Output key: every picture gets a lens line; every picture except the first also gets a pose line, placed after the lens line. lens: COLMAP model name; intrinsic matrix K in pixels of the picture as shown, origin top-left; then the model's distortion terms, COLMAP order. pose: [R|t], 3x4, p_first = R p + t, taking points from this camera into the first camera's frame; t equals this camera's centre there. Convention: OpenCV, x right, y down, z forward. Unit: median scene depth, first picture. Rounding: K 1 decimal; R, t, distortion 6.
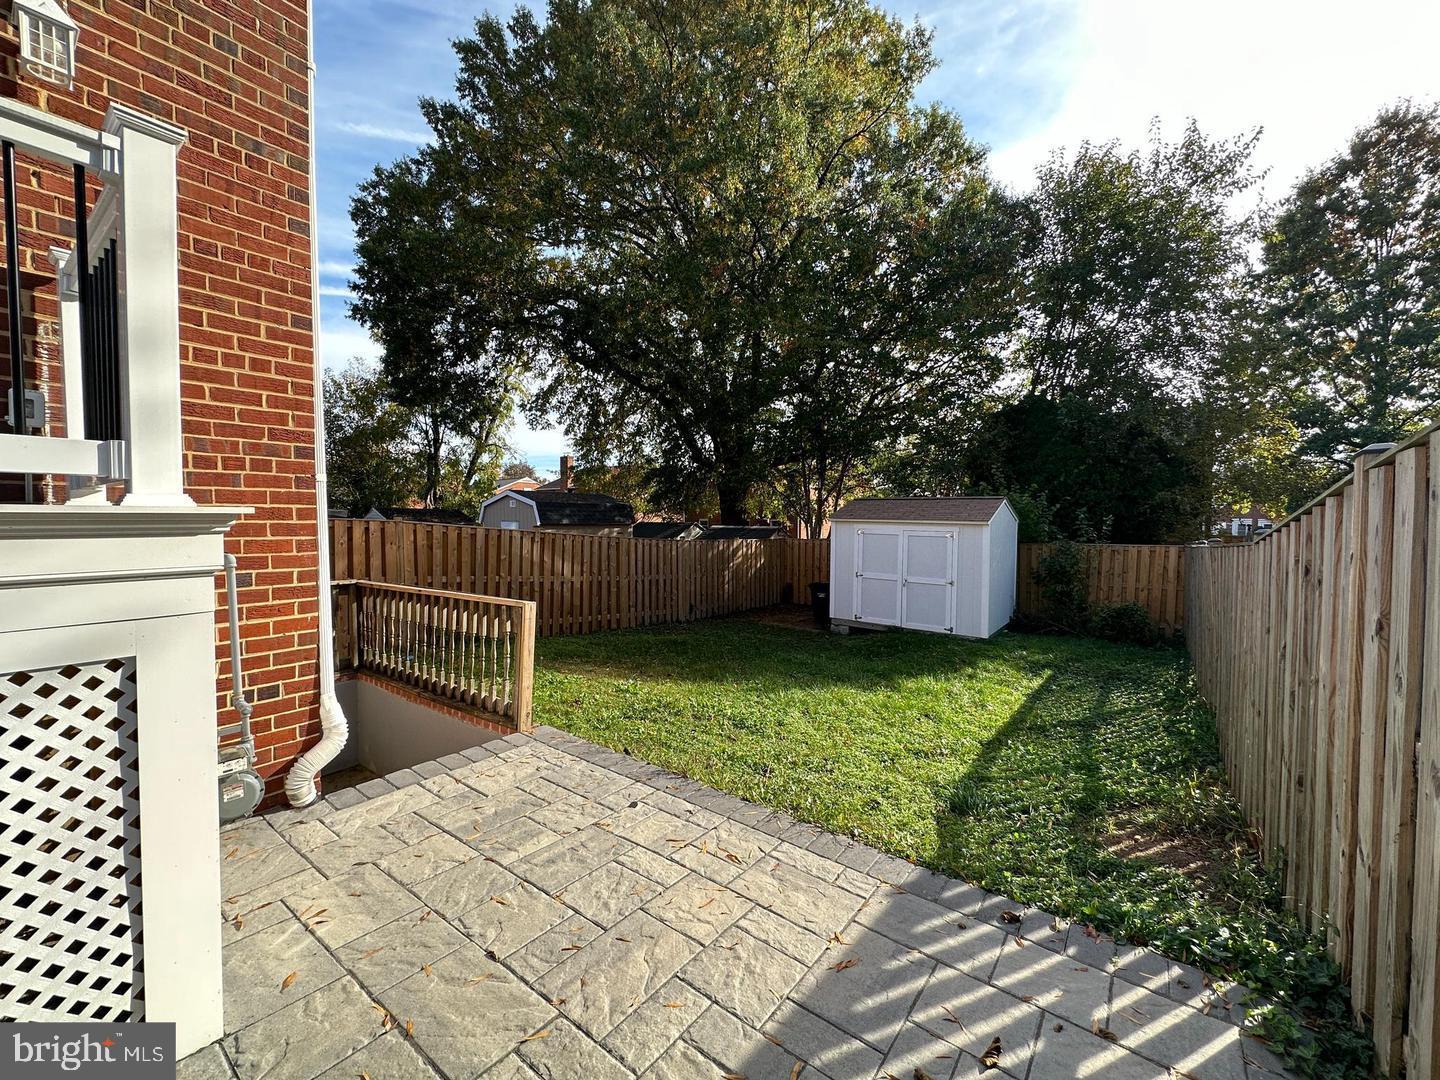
lens RADIAL K [[576.0, 0, 724.8], [0, 576.0, 539.3], [0, 0, 1]] dist [-0.002361, -0.000282]
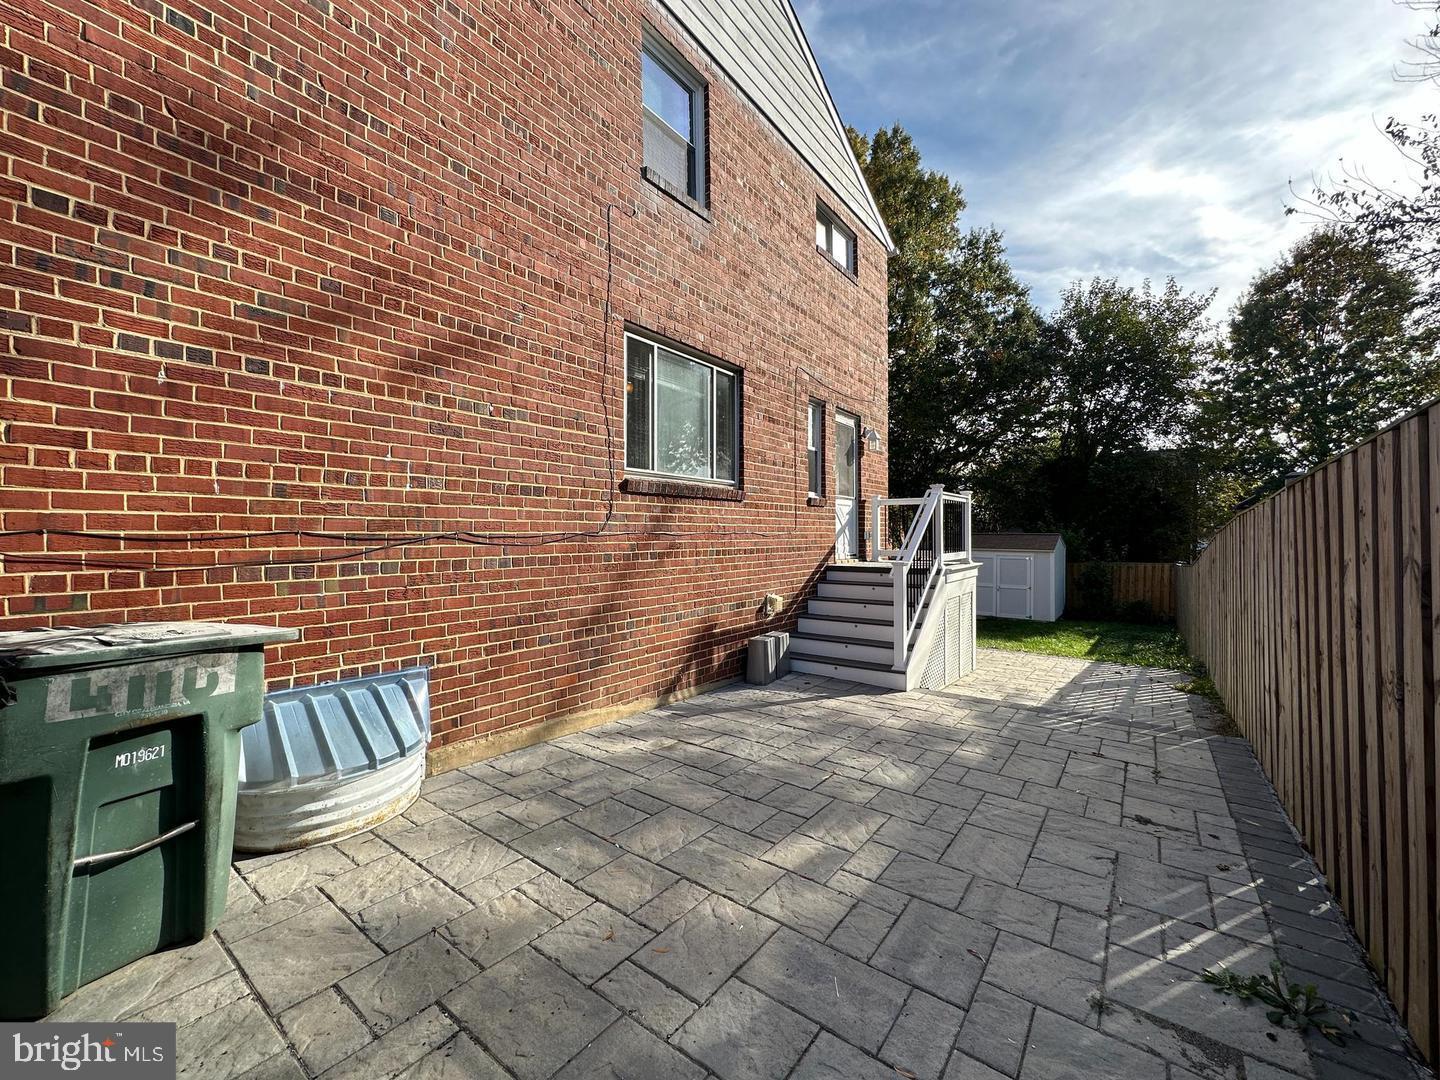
lens RADIAL K [[576.0, 0, 717.2], [0, 576.0, 535.1], [0, 0, 1]] dist [-0.002361, -0.000282]
pose [[0.999790, -0.017583, -0.010572, -0.320607], [0.017309, 0.999524, -0.025552, -0.034219], [0.011017, 0.025364, 0.999618, -0.435536]]
